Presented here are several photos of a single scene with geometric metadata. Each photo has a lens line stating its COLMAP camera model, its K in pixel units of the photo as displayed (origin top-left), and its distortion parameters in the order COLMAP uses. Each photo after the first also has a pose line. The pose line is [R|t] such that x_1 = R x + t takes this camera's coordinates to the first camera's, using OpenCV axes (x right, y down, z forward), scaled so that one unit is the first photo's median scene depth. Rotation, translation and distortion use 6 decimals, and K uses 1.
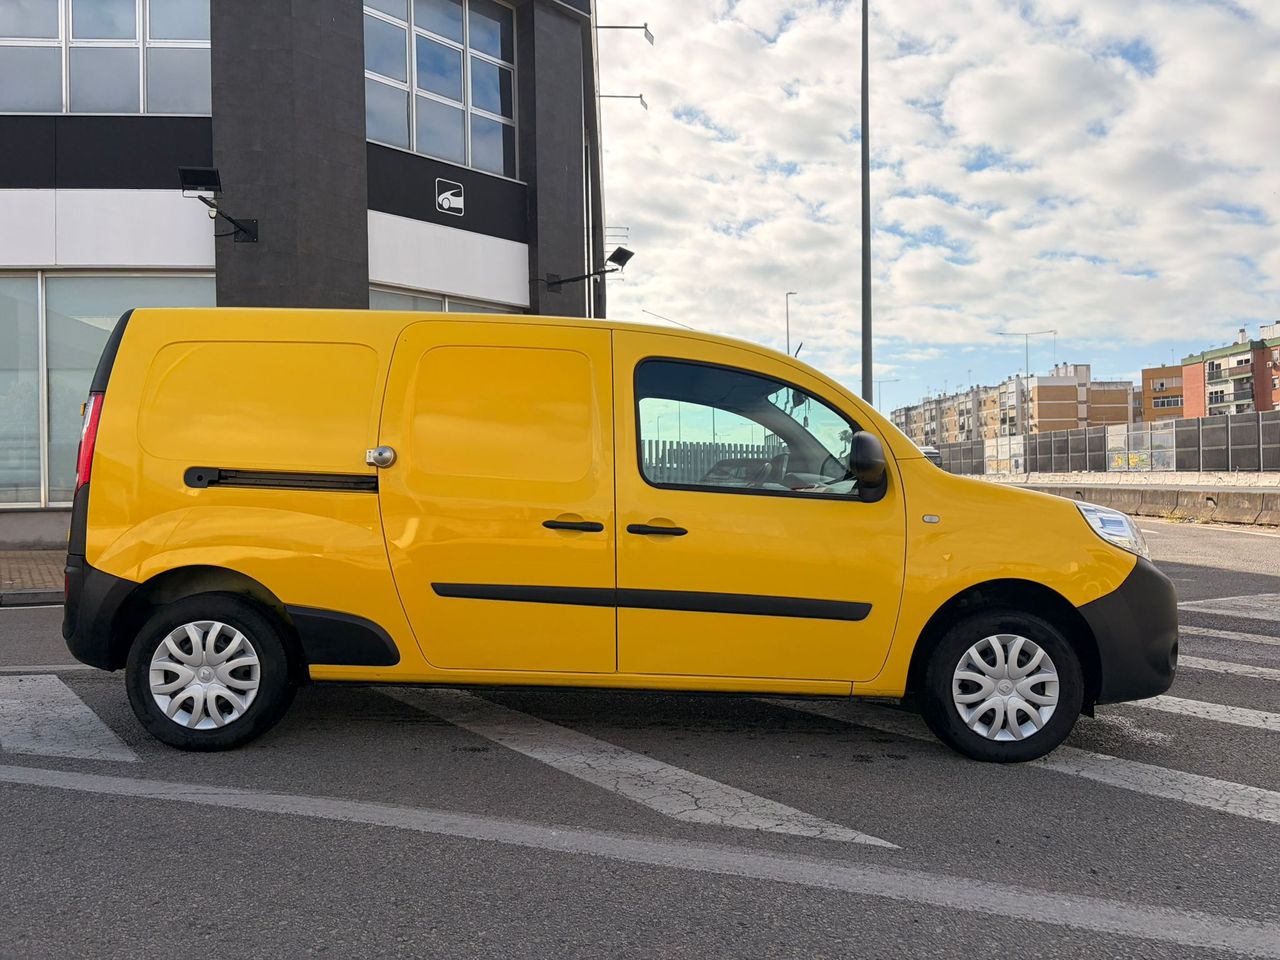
lens RADIAL K [[970.0, 0, 645.9], [0, 970.0, 482.0], [0, 0, 1]] dist [0.043057, -0.037326]
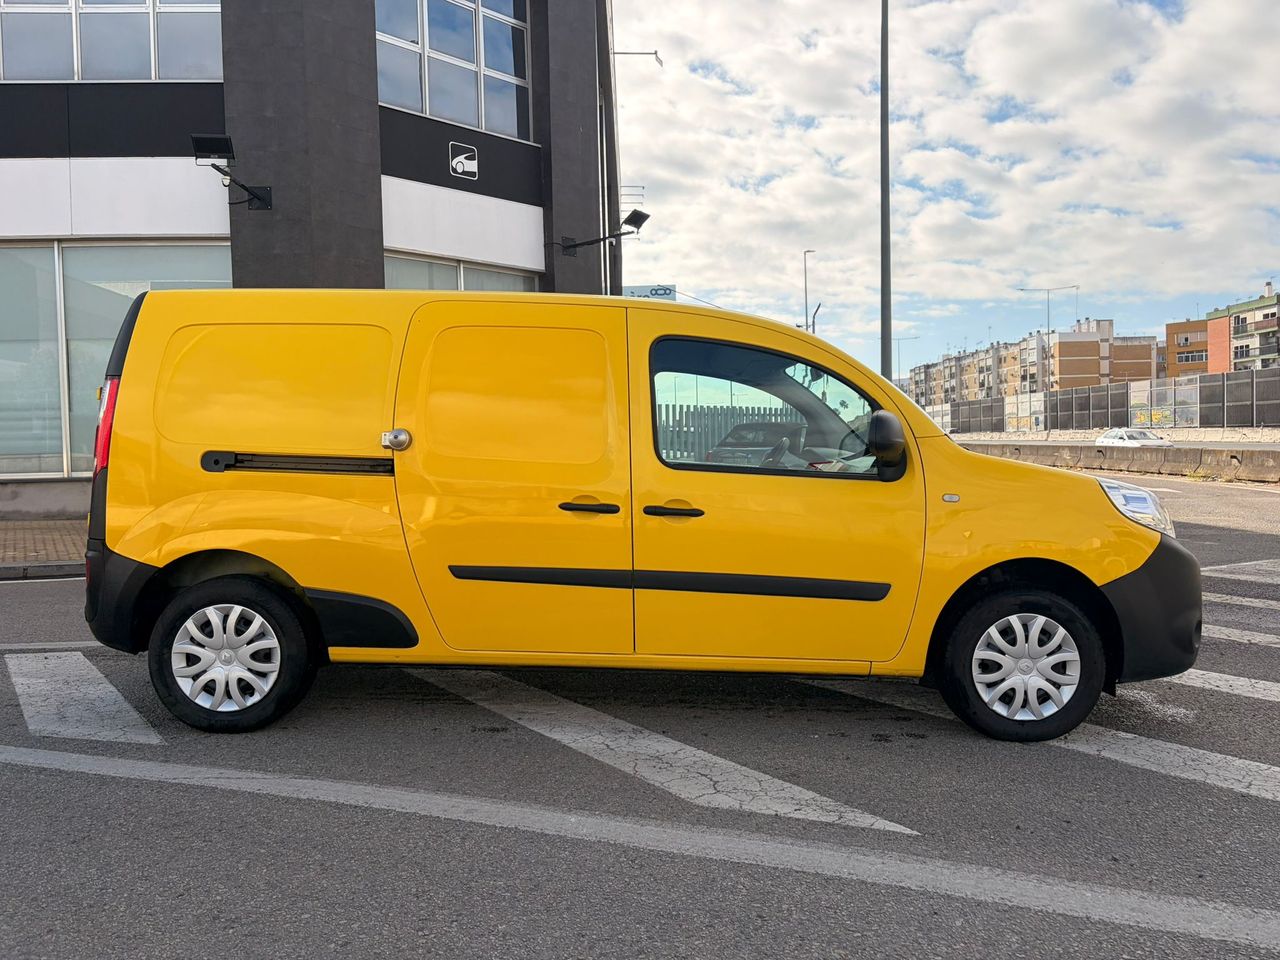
lens RADIAL K [[970.0, 0, 648.4], [0, 970.0, 474.1], [0, 0, 1]] dist [0.043057, -0.037326]
pose [[0.999849, -0.006969, -0.015946, 0.001299], [0.007498, 0.999415, 0.033359, -0.021117], [0.015704, -0.033474, 0.999316, 0.007075]]
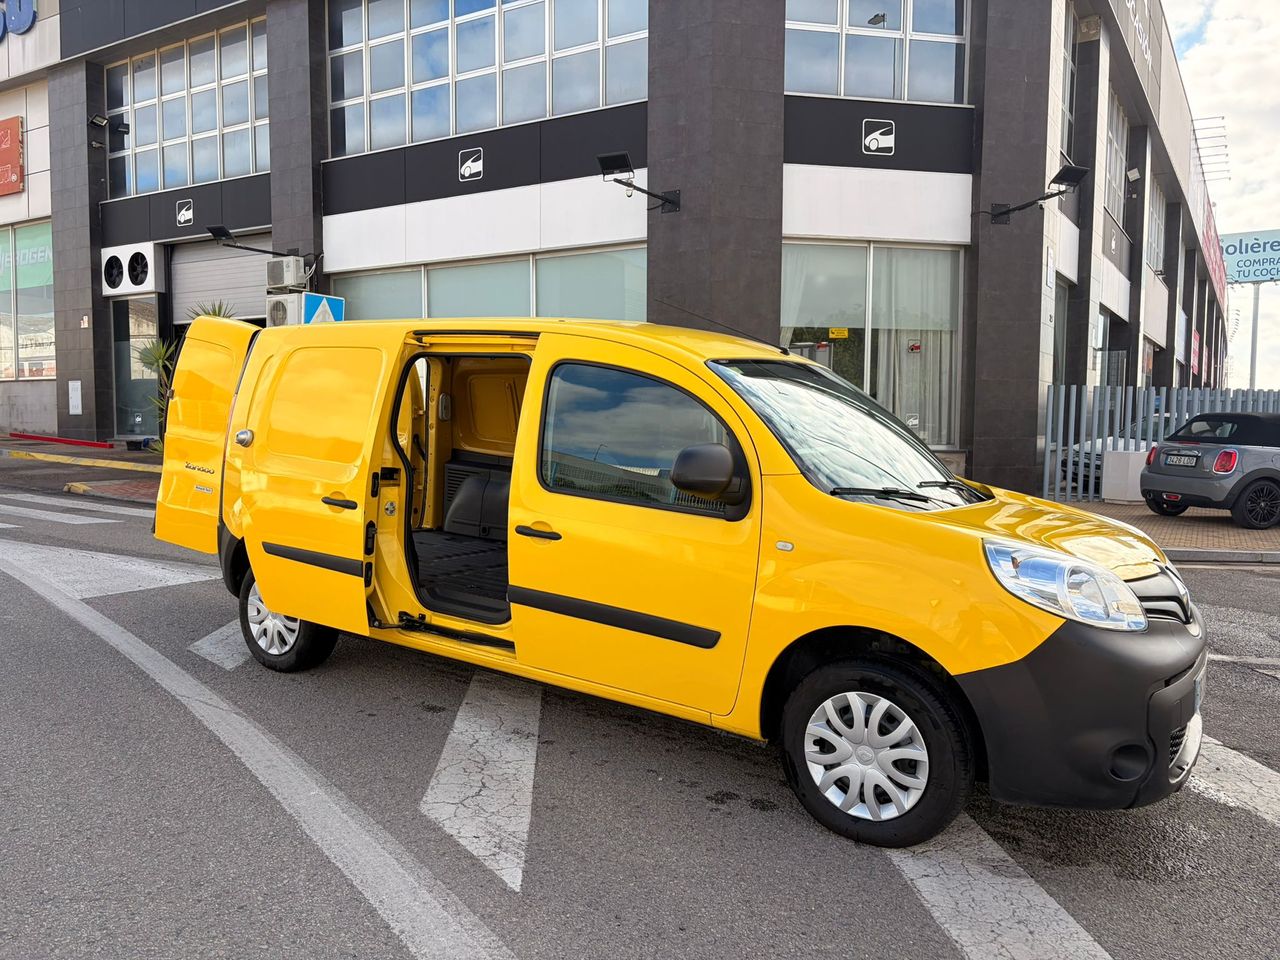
lens RADIAL K [[970.0, 0, 634.0], [0, 970.0, 486.6], [0, 0, 1]] dist [0.043057, -0.037326]
pose [[0.818473, 0.058511, -0.571559, 0.651423], [-0.015877, 0.996724, 0.079300, -0.079271], [0.574326, -0.055830, 0.816721, 0.212340]]
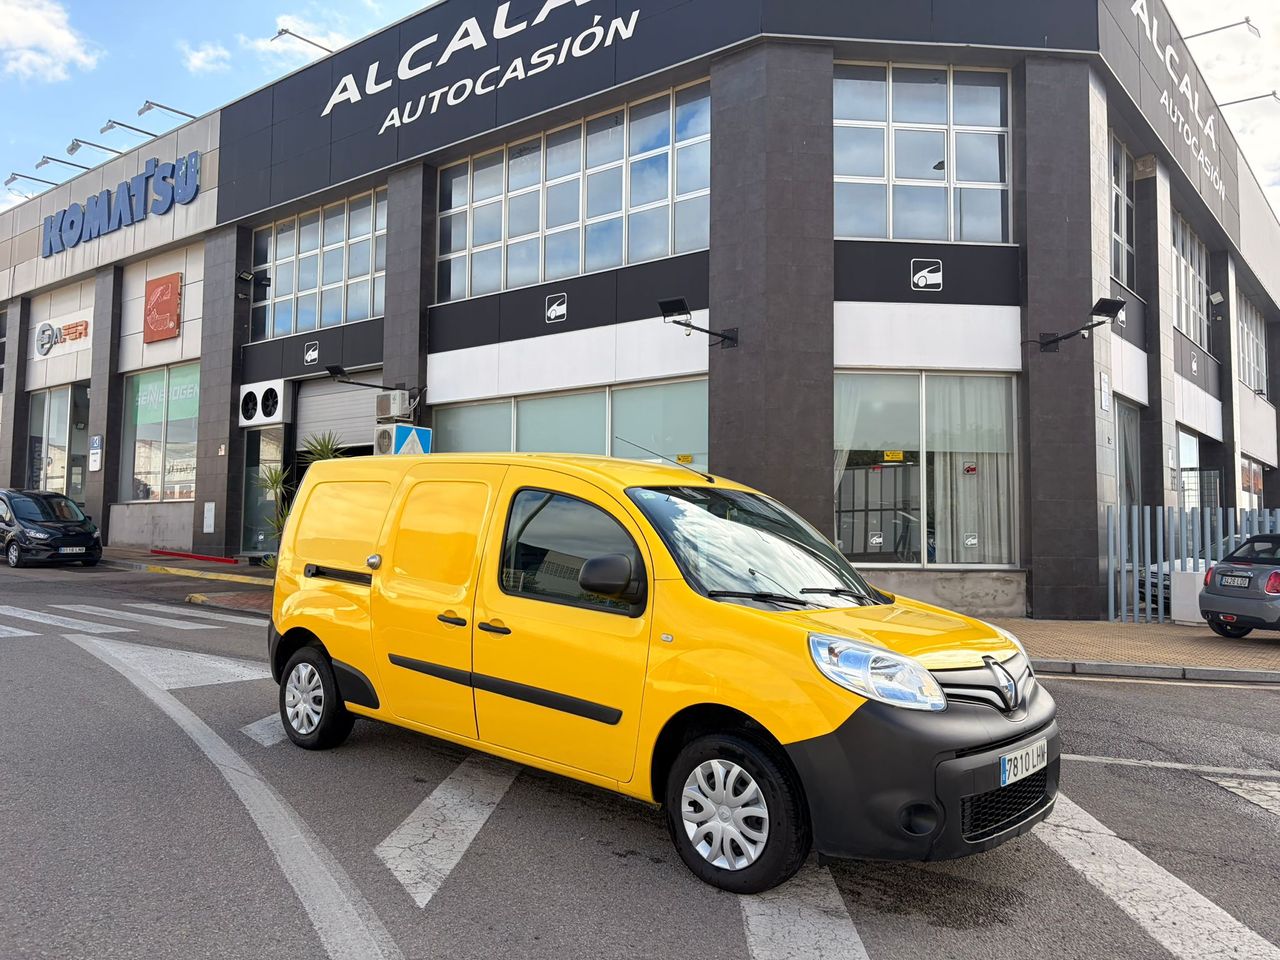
lens RADIAL K [[970.0, 0, 647.0], [0, 970.0, 477.1], [0, 0, 1]] dist [0.043057, -0.037326]
pose [[0.751271, -0.020133, -0.659687, 0.953880], [-0.017569, 0.998570, -0.050484, -0.082758], [0.659760, 0.049518, 0.749843, 0.168422]]
